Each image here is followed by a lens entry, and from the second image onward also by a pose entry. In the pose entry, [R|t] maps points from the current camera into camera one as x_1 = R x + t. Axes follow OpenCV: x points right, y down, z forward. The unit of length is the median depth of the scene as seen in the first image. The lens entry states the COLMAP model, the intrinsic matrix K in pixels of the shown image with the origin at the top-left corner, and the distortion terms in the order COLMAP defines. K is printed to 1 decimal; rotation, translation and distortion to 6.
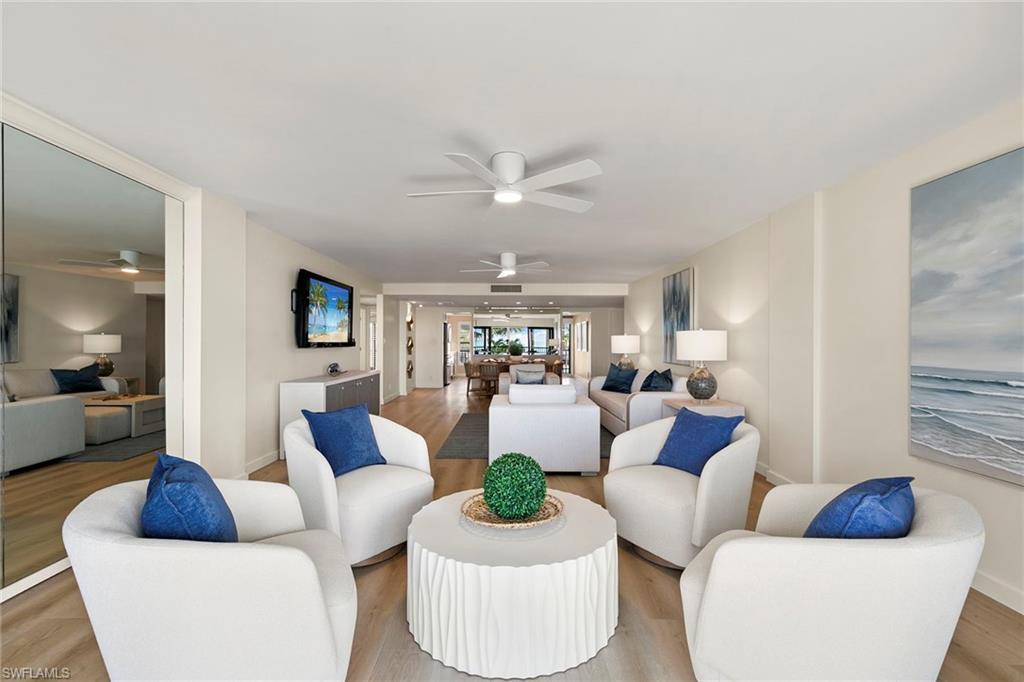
lens RADIAL K [[461.1, 0, 512.0], [0, 461.1, 341.0], [0, 0, 1]] dist [0.004776, 0.000432]
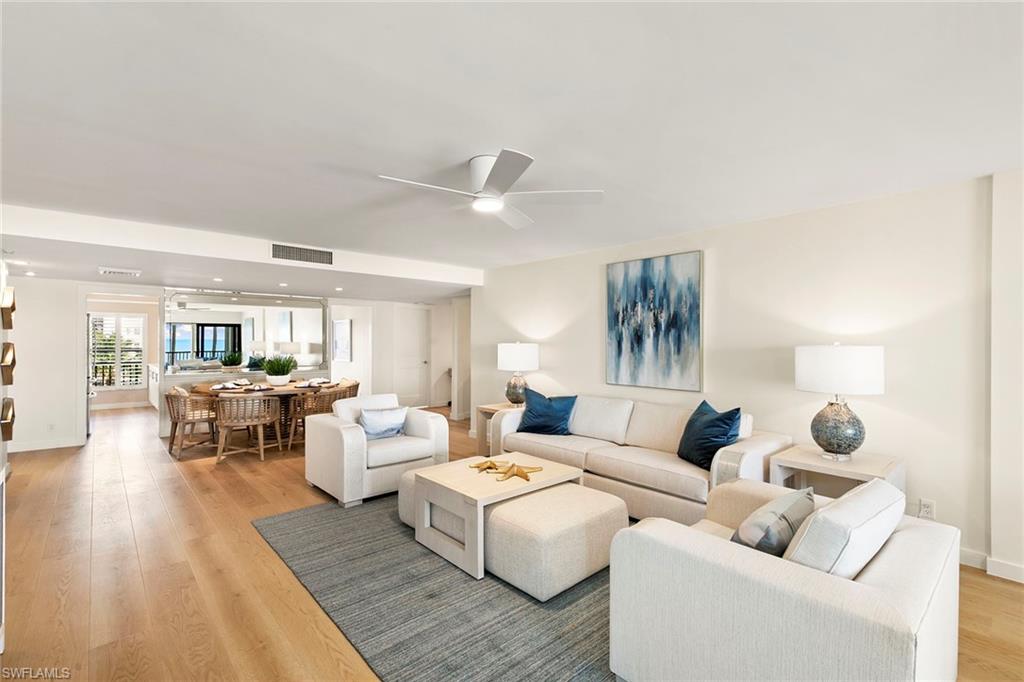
lens RADIAL K [[461.1, 0, 512.0], [0, 461.1, 341.0], [0, 0, 1]] dist [0.004776, 0.000432]
pose [[0.749261, 0.000606, 0.662274, -0.653657], [-0.002988, 0.999992, 0.002465, -0.057801], [-0.662268, -0.003826, 0.749257, 1.570756]]
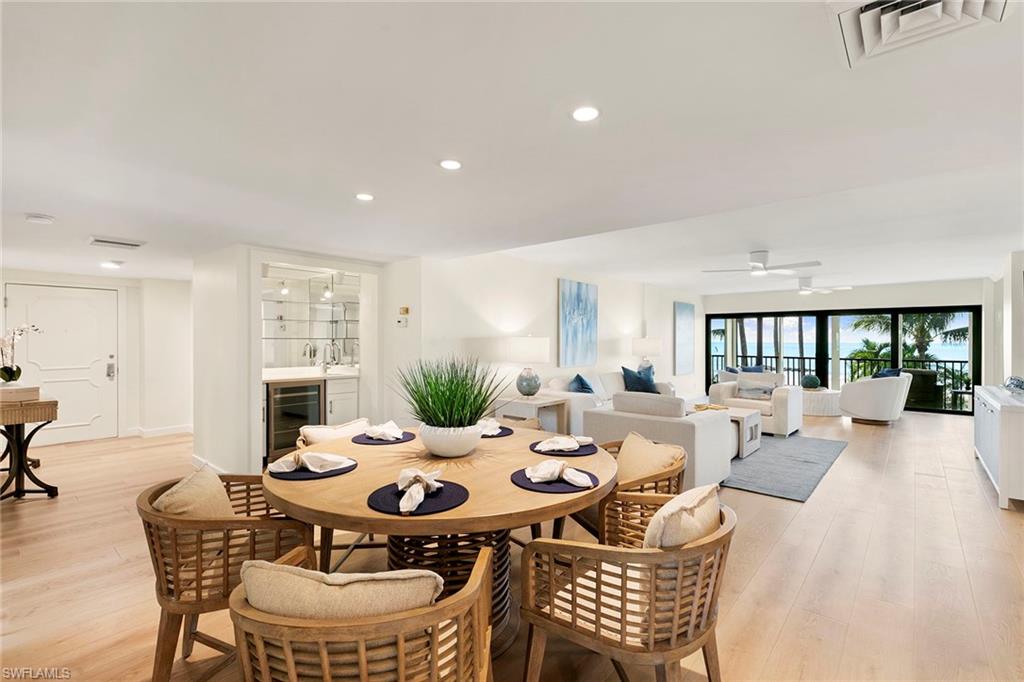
lens RADIAL K [[461.1, 0, 512.0], [0, 461.1, 341.0], [0, 0, 1]] dist [0.004776, 0.000432]
pose [[-0.749143, -0.002463, 0.662403, -0.614739], [-0.003061, 0.999995, 0.000256, -0.020204], [-0.662401, -0.001836, -0.749147, 4.861421]]
